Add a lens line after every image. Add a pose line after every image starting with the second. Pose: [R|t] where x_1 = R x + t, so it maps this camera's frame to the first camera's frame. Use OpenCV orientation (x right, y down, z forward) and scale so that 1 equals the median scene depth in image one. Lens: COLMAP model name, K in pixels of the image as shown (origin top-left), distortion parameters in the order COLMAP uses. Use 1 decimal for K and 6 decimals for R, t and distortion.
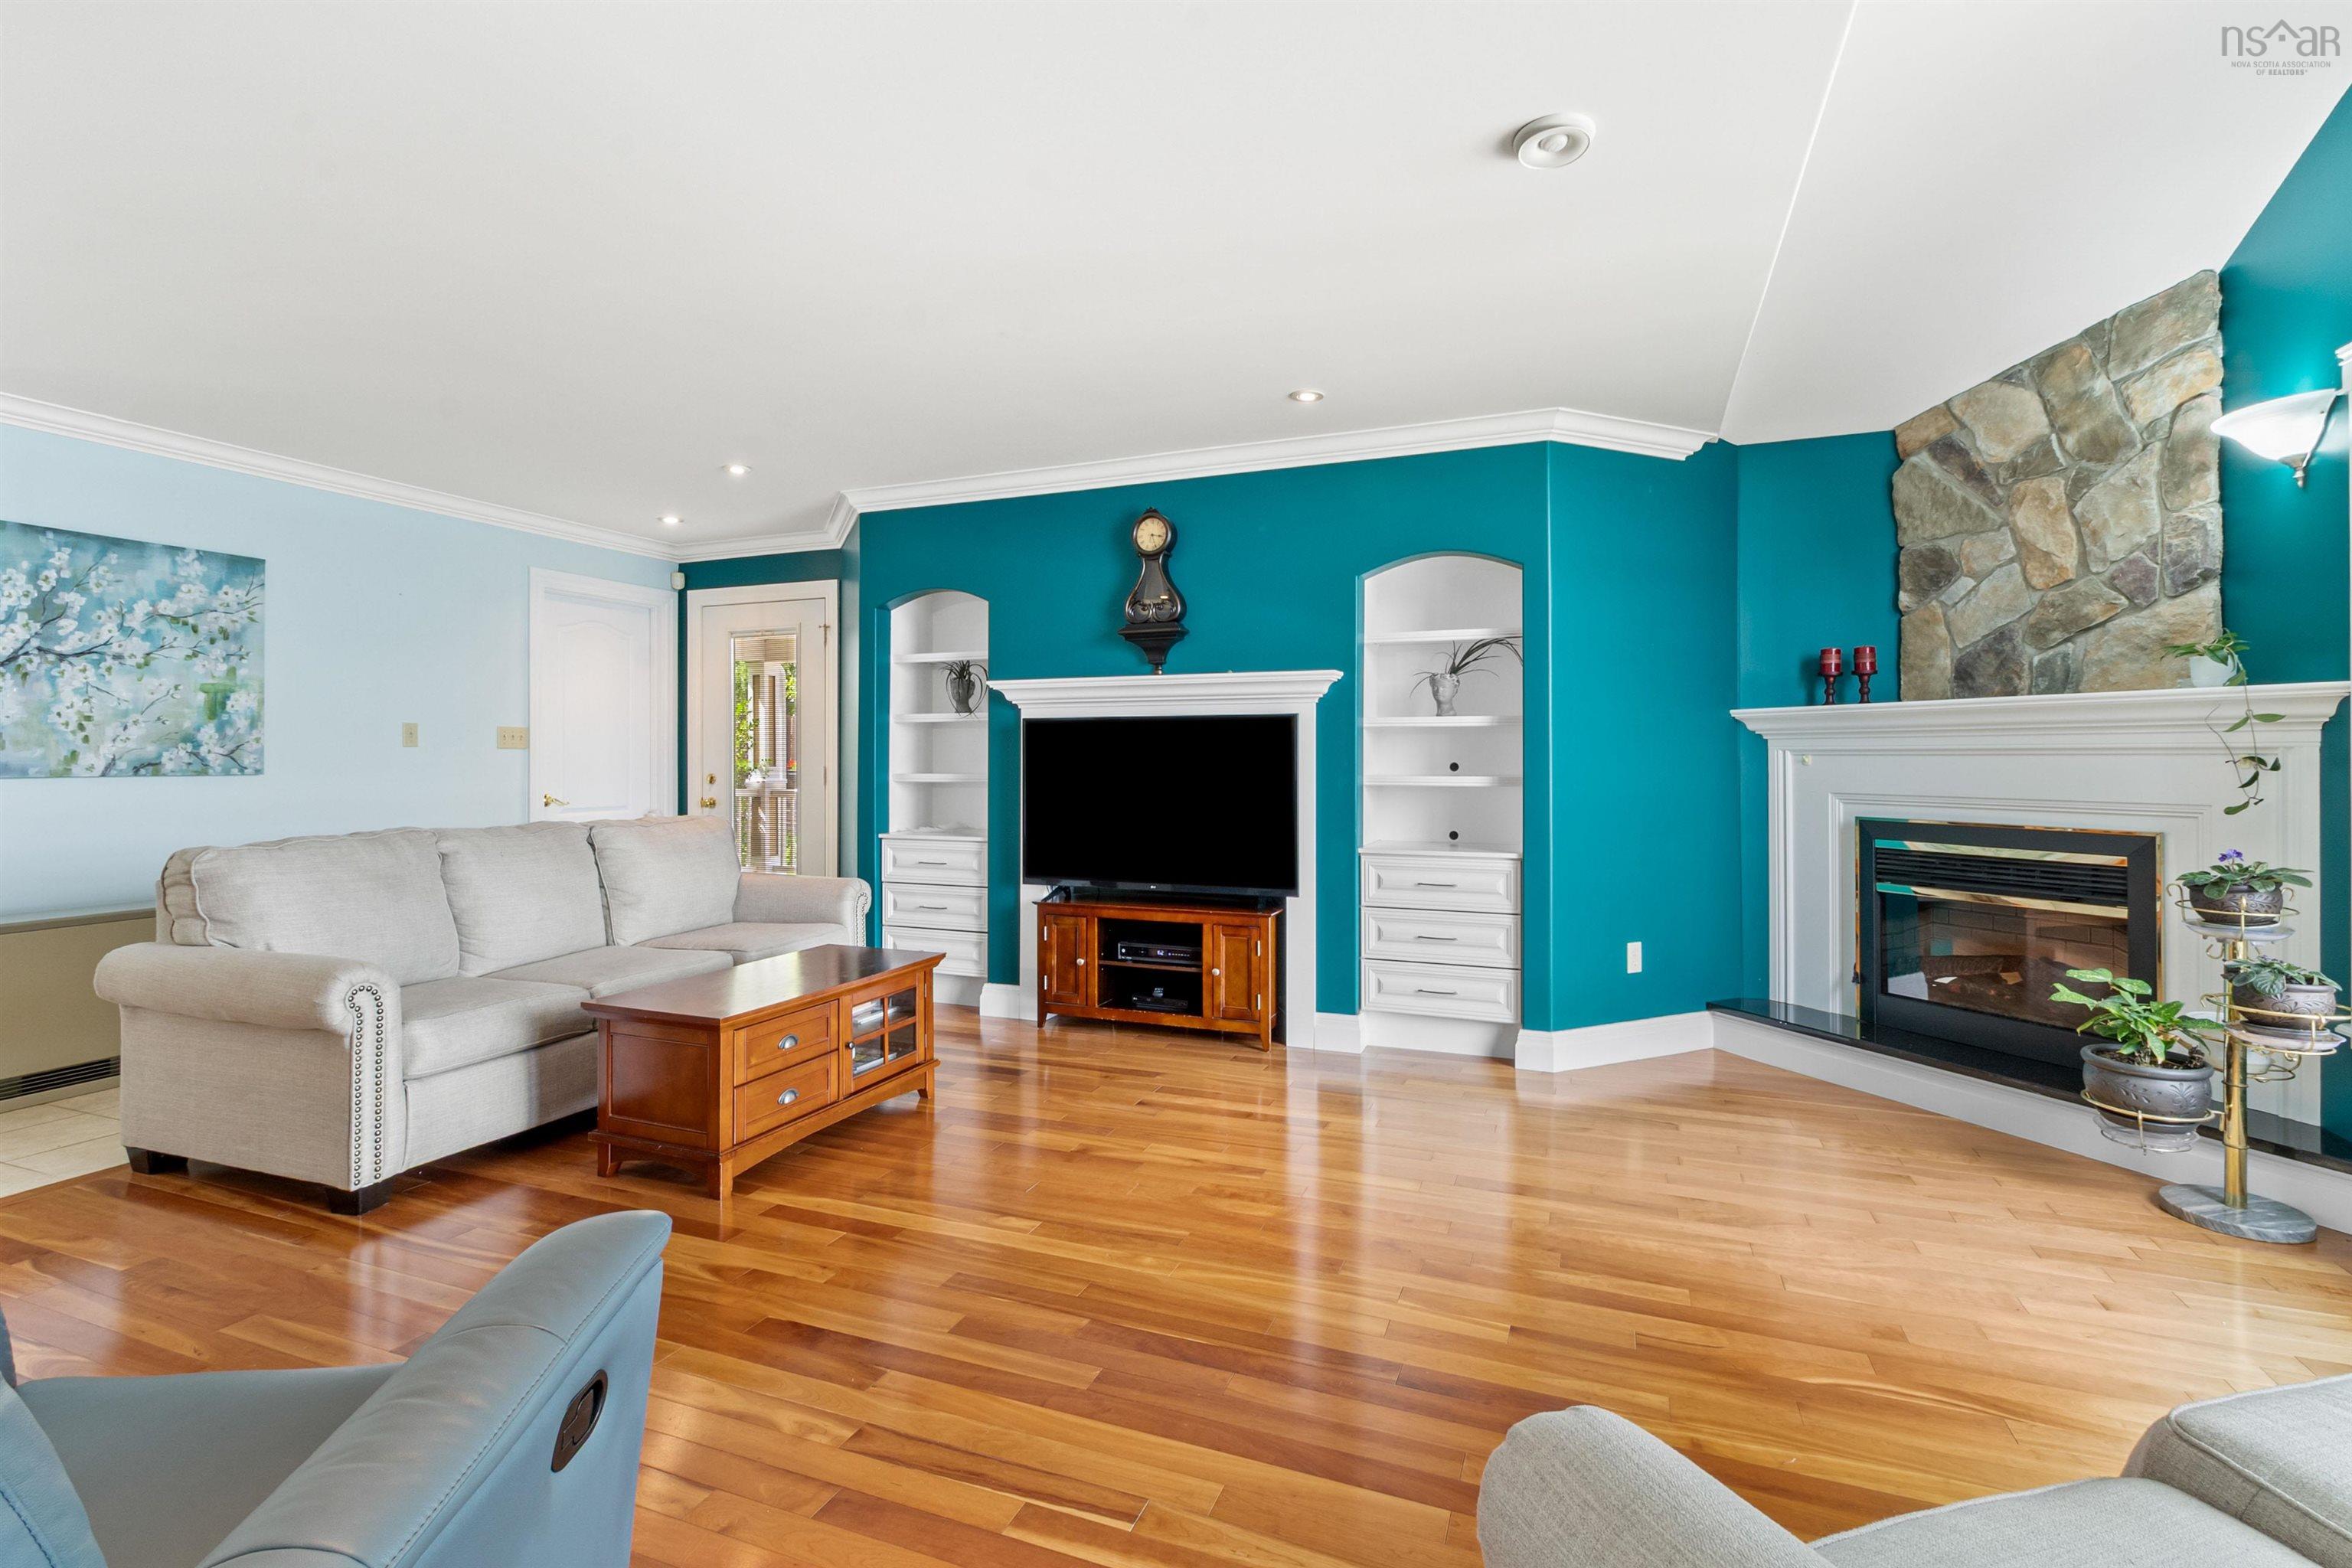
lens RADIAL K [[1084.1, 0, 1168.8], [0, 1084.1, 762.7], [0, 0, 1]] dist [0.001677, 0.000566]
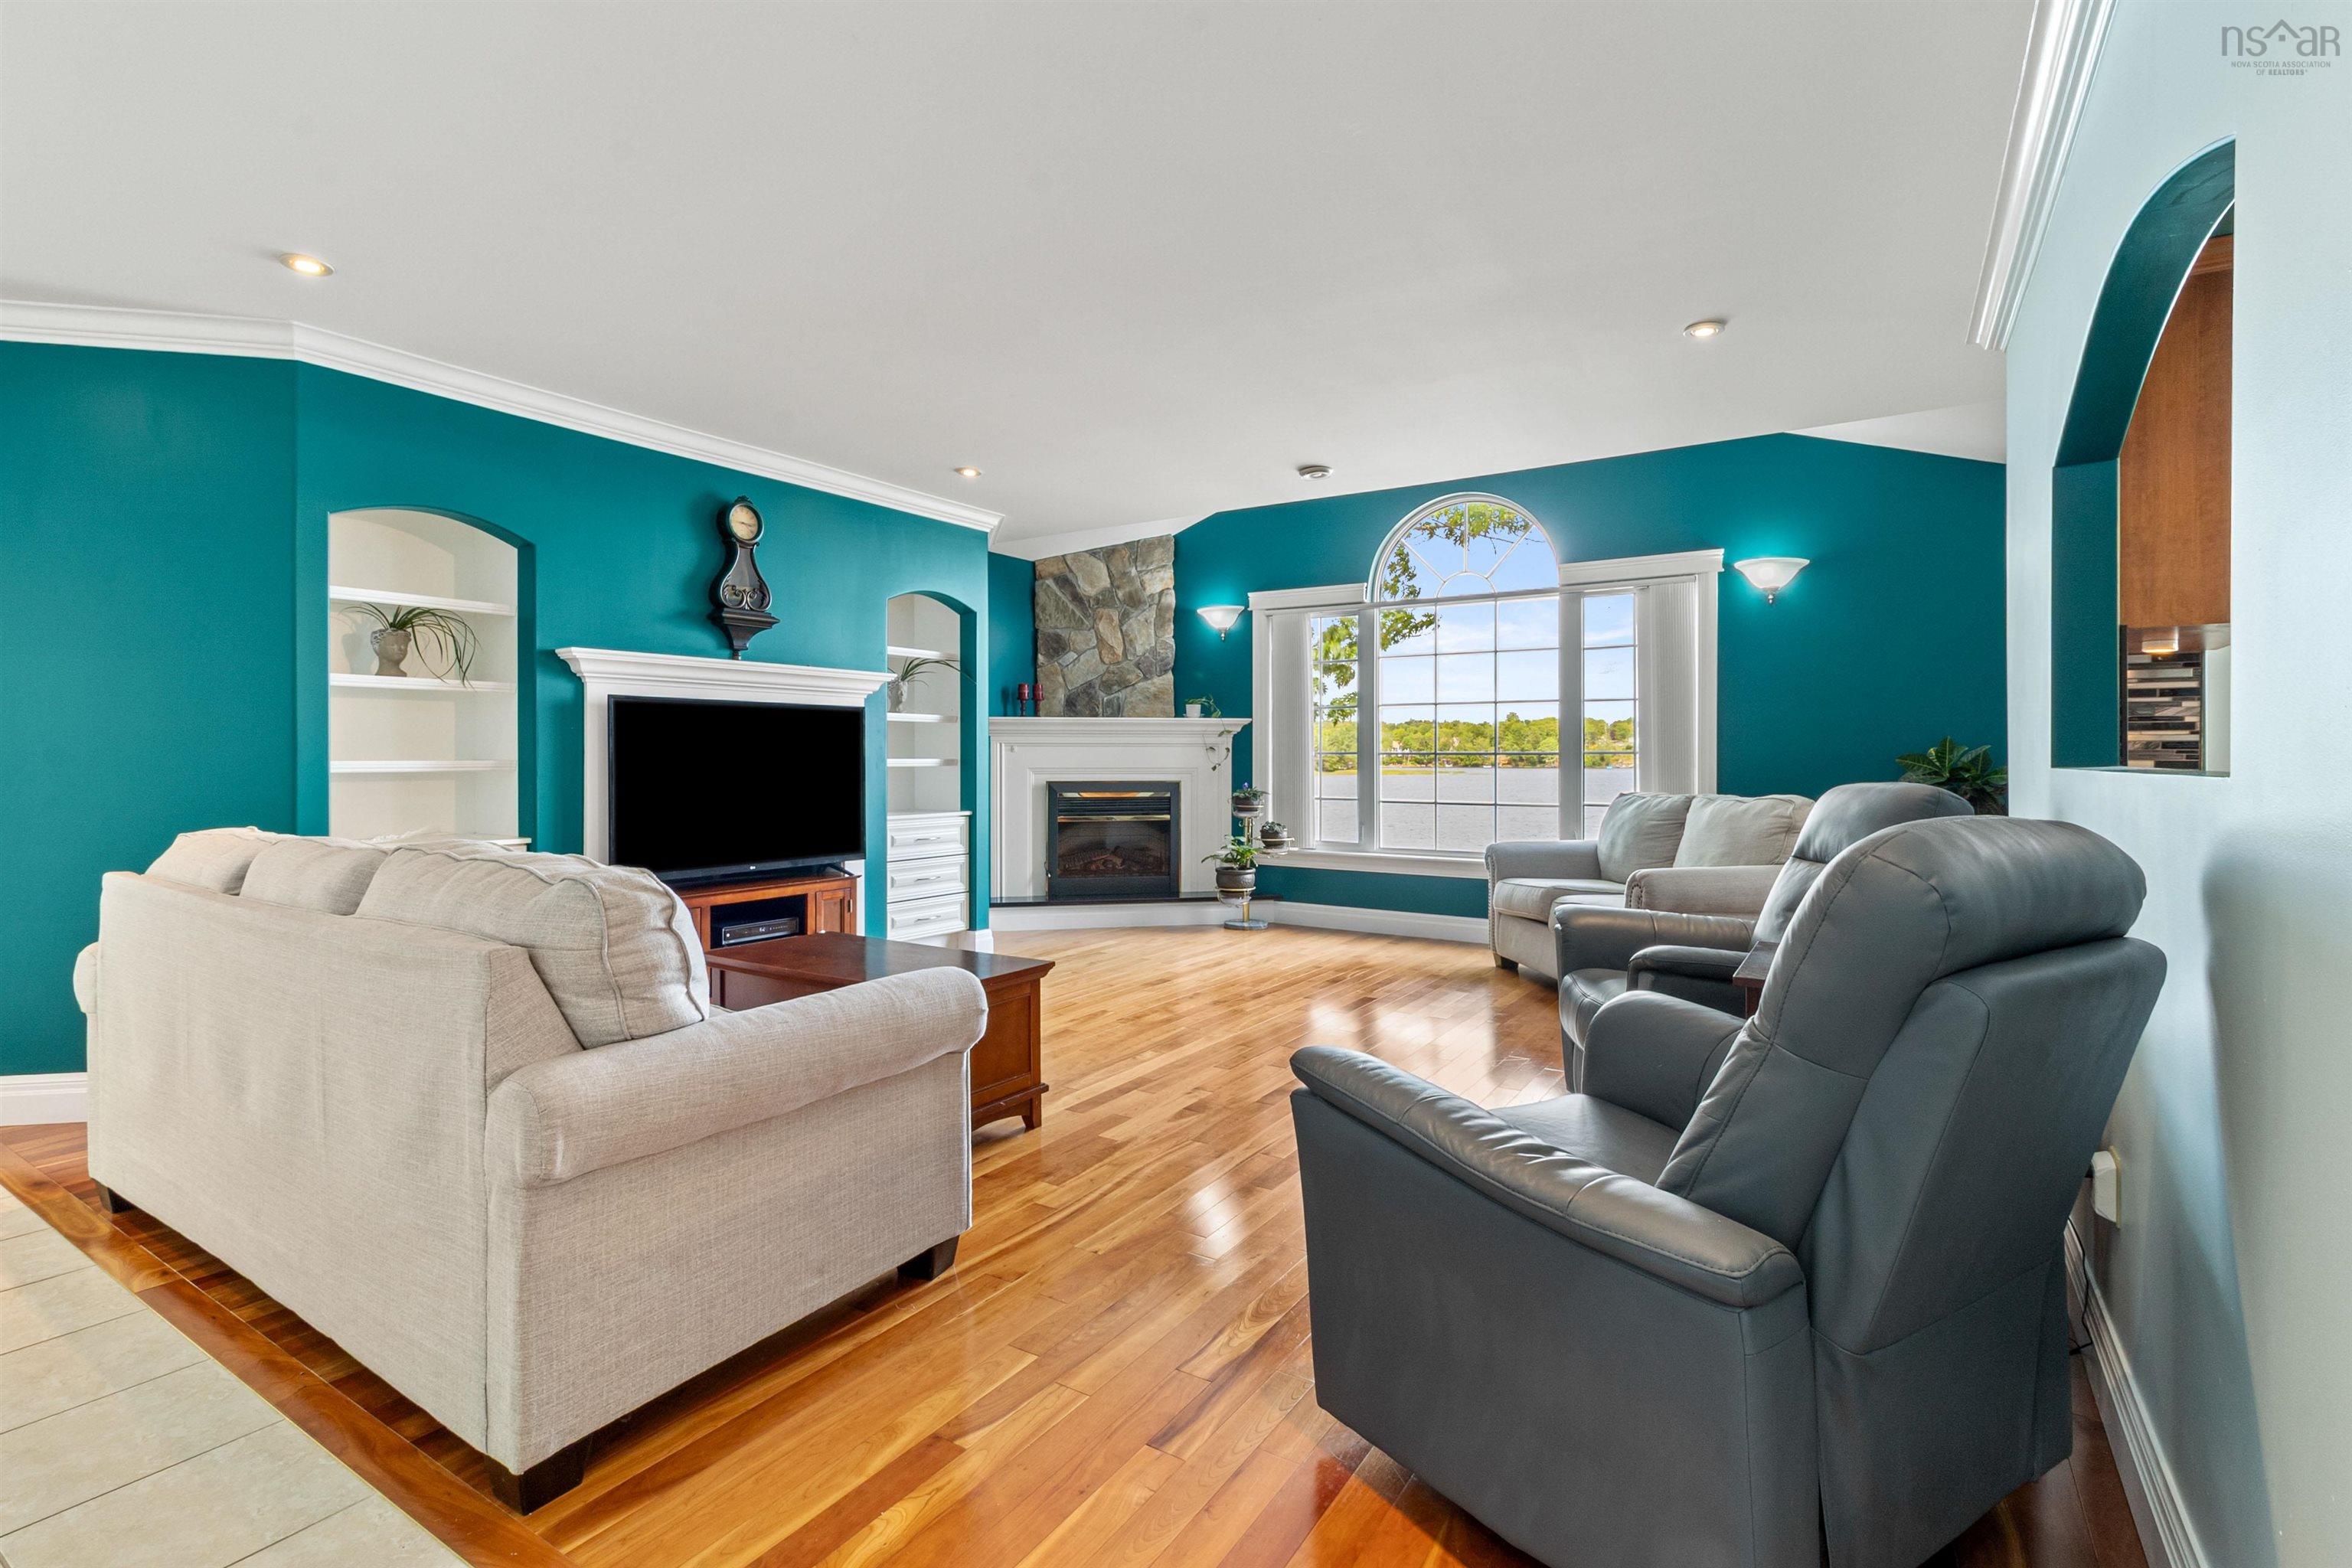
lens RADIAL K [[1084.1, 0, 1179.7], [0, 1084.1, 770.3], [0, 0, 1]] dist [0.001677, 0.000566]
pose [[0.188271, -0.009937, 0.982067, -1.151404], [0.008013, 0.999931, 0.008582, 0.020656], [-0.982085, 0.006254, 0.188337, 0.498553]]
